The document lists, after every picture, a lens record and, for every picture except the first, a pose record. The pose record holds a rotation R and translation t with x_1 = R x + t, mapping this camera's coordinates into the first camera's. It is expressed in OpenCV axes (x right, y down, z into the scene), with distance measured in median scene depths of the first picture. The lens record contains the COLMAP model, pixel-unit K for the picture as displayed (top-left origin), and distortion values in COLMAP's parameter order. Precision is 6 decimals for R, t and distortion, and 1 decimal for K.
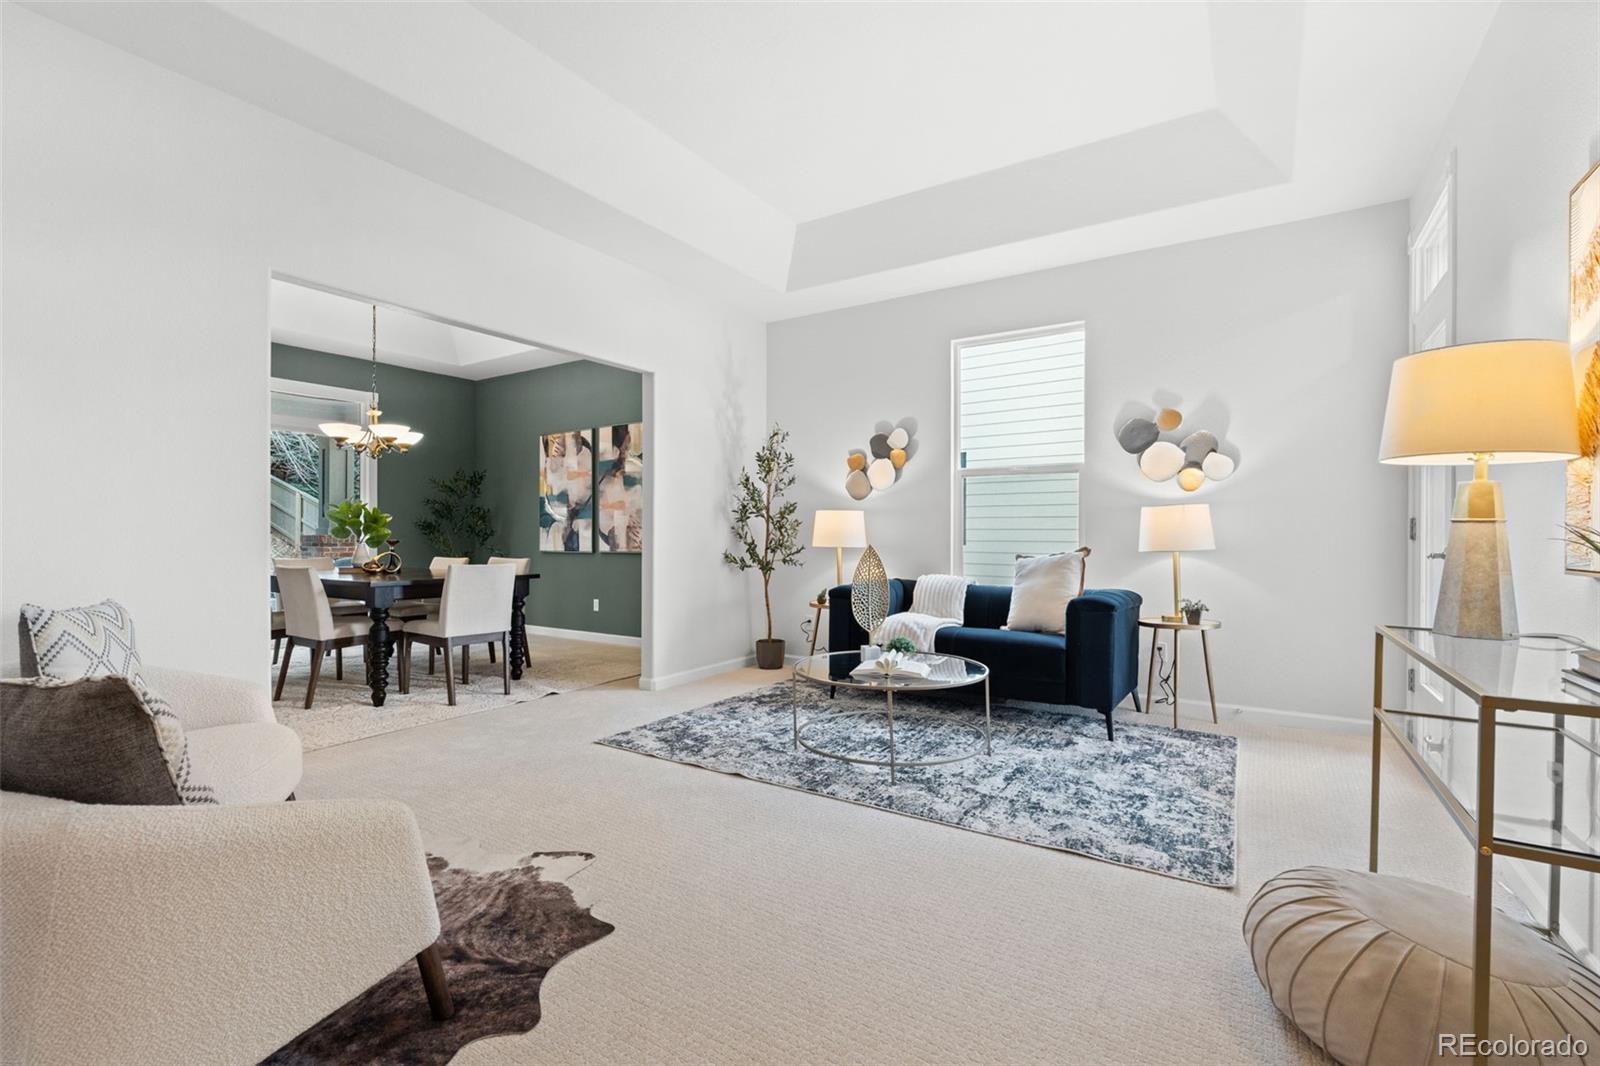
lens RADIAL K [[707.3, 0, 797.5], [0, 707.3, 536.4], [0, 0, 1]] dist [-0.002052, -0.000209]
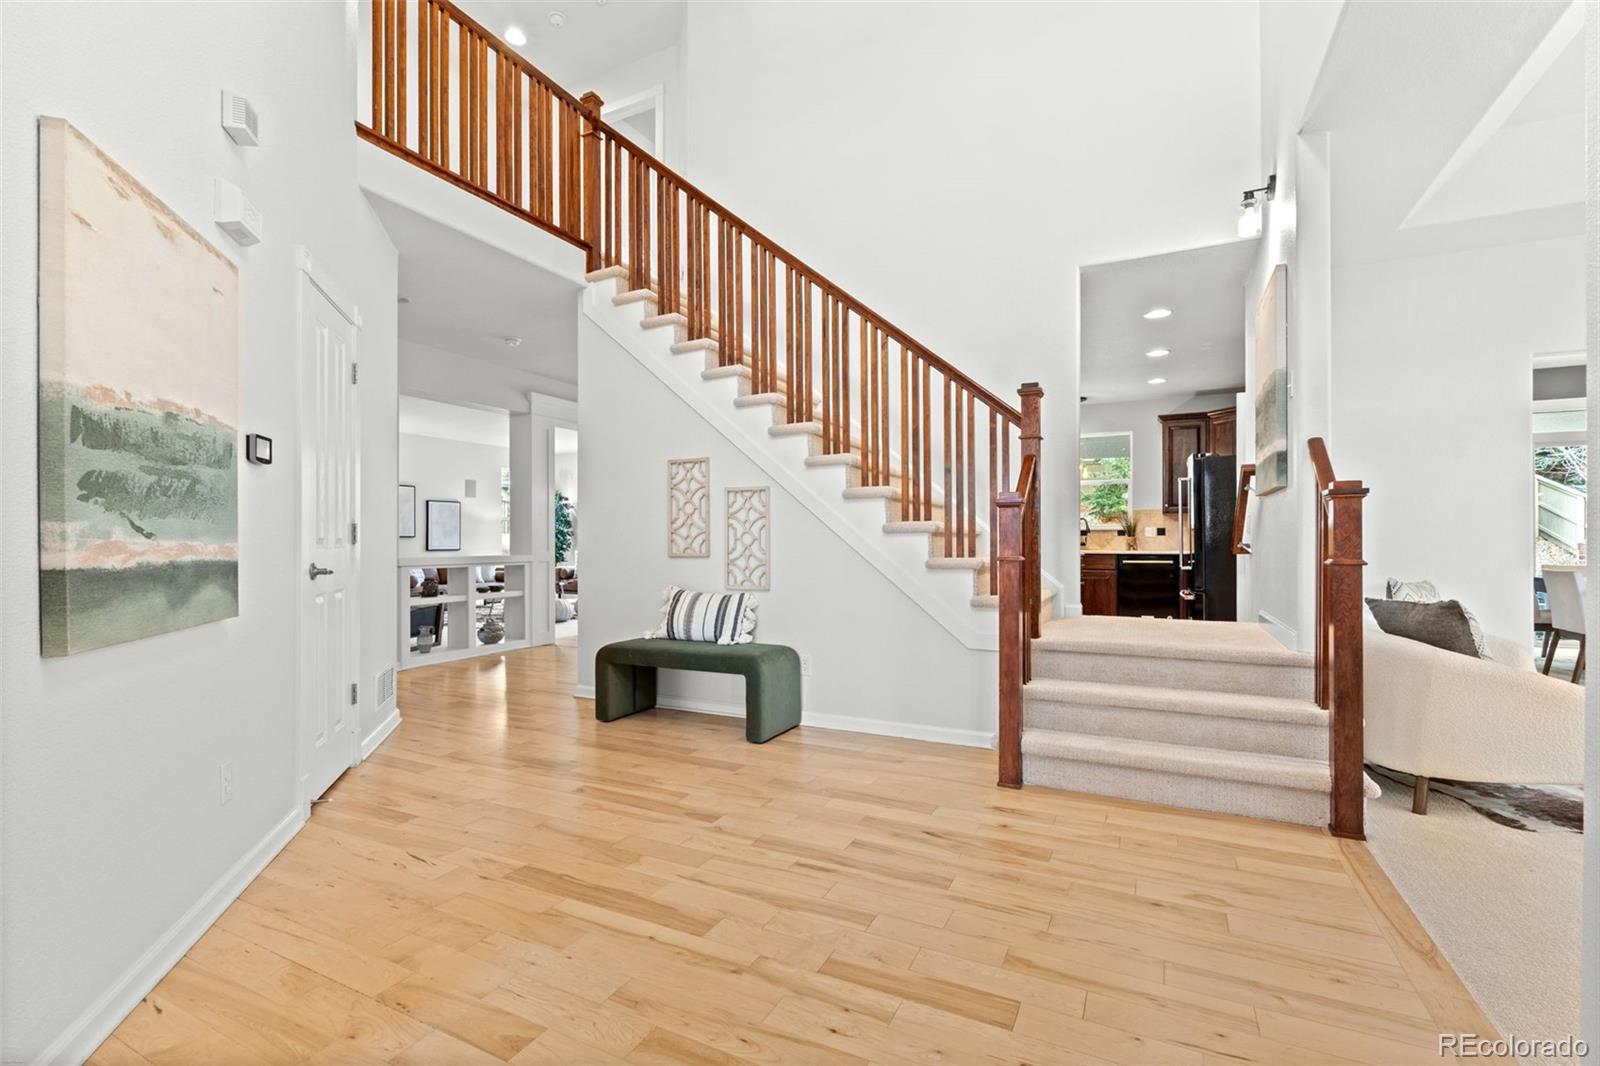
lens RADIAL K [[707.3, 0, 797.5], [0, 707.3, 536.4], [0, 0, 1]] dist [-0.002052, -0.000209]
pose [[0.113001, -0.004025, -0.993587, 0.400852], [-0.004676, 0.999979, -0.004583, -0.003028], [0.993584, 0.005164, 0.112980, -0.506681]]
